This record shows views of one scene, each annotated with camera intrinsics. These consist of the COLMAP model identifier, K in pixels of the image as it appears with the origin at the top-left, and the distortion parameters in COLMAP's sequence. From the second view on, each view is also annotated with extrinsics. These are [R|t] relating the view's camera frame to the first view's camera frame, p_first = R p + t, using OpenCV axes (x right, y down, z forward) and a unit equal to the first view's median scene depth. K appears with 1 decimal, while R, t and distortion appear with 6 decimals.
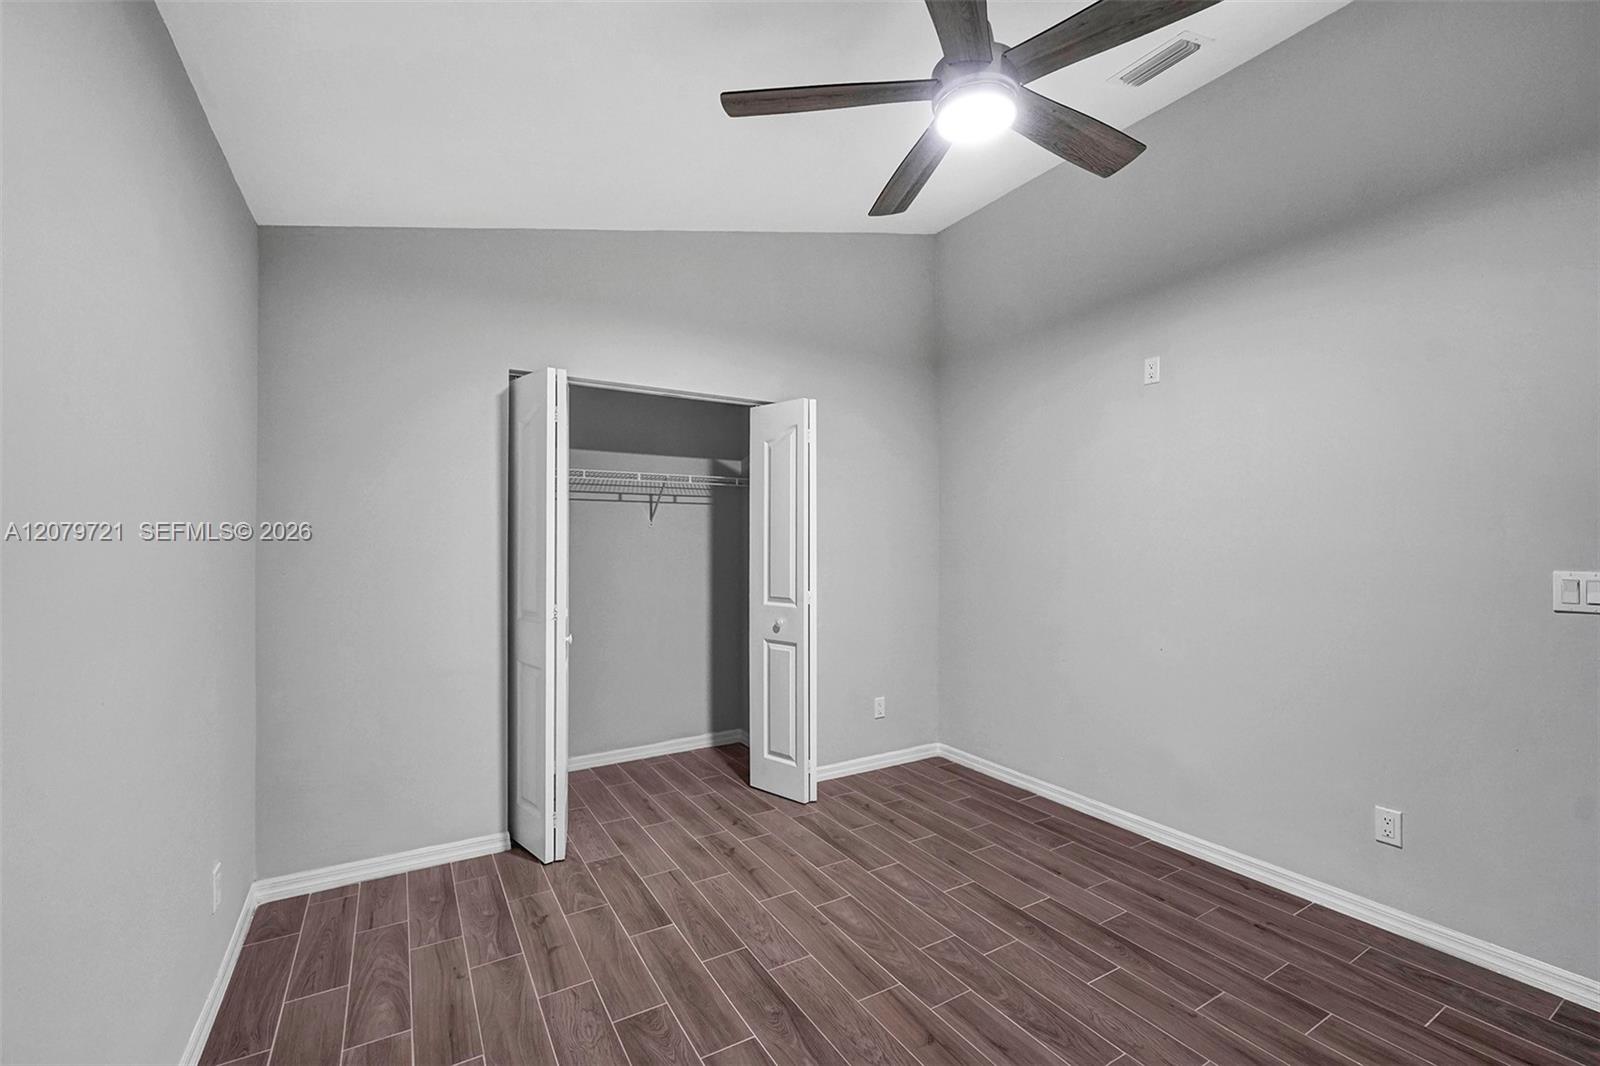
lens RADIAL K [[664.3, 0, 831.1], [0, 664.3, 551.3], [0, 0, 1]] dist [0.001833, -0.000507]
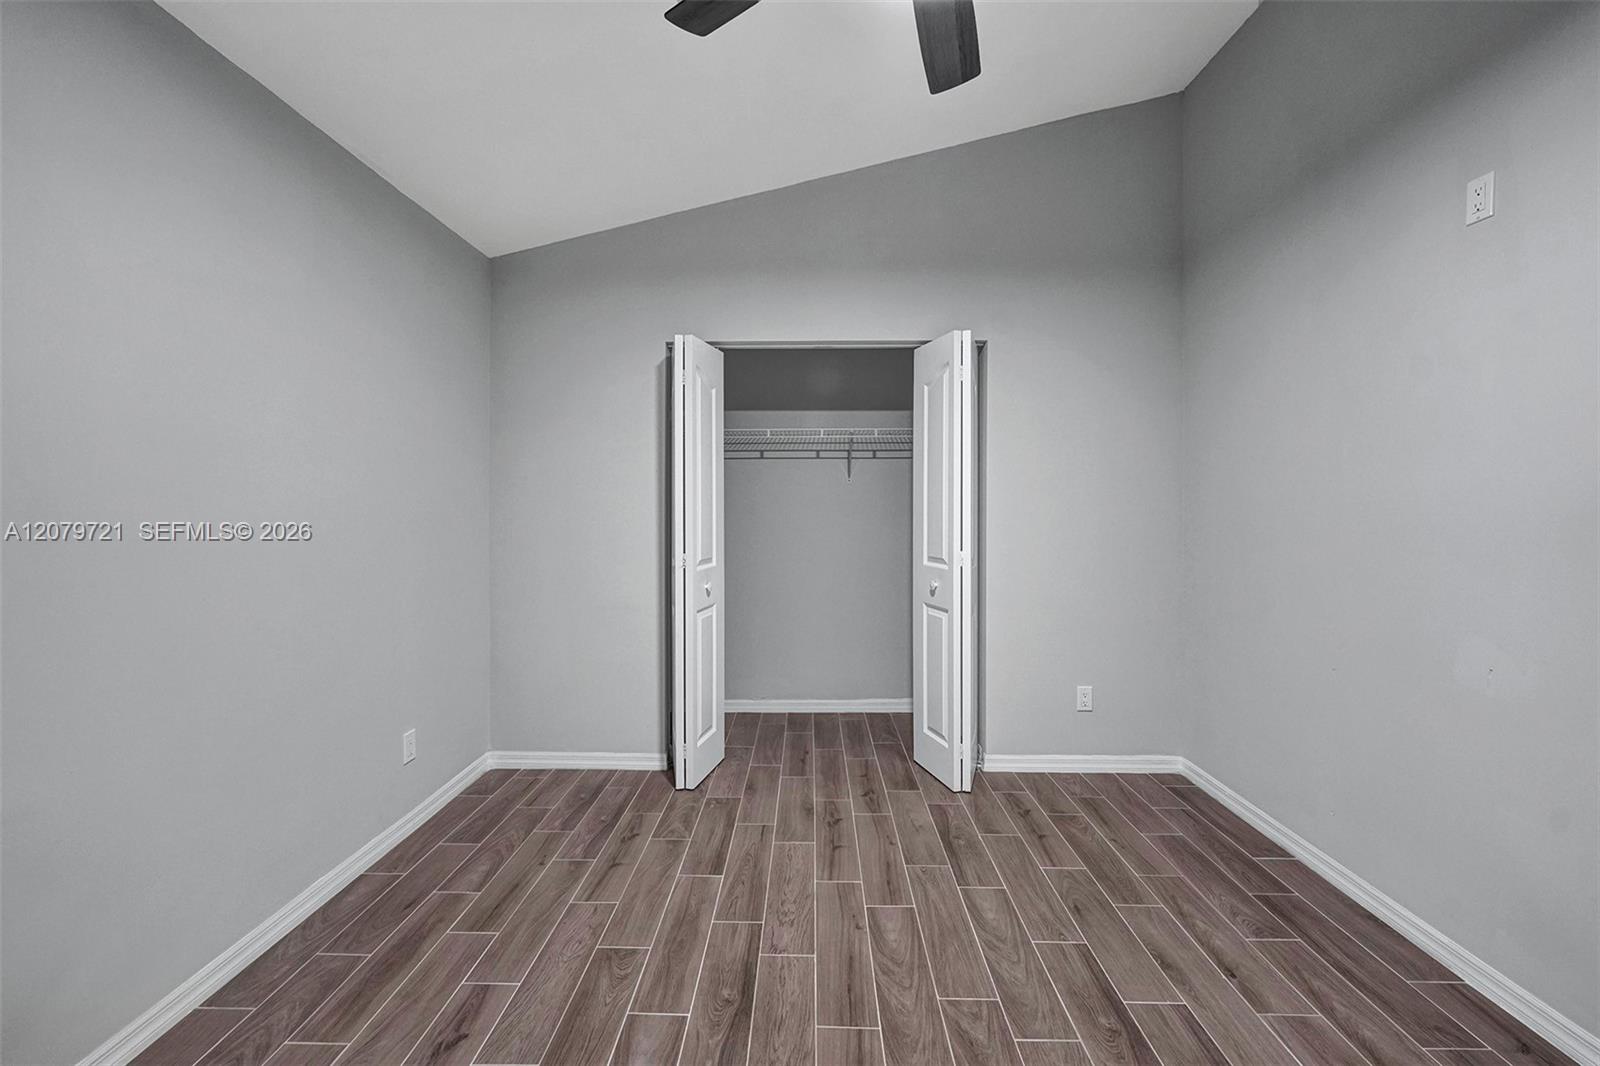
lens RADIAL K [[664.3, 0, 815.5], [0, 664.3, 518.4], [0, 0, 1]] dist [0.001833, -0.000507]
pose [[0.842073, 0.008124, -0.539303, 0.351056], [-0.004654, 0.999959, 0.007796, 0.014013], [0.539344, -0.004054, 0.842076, 0.202617]]
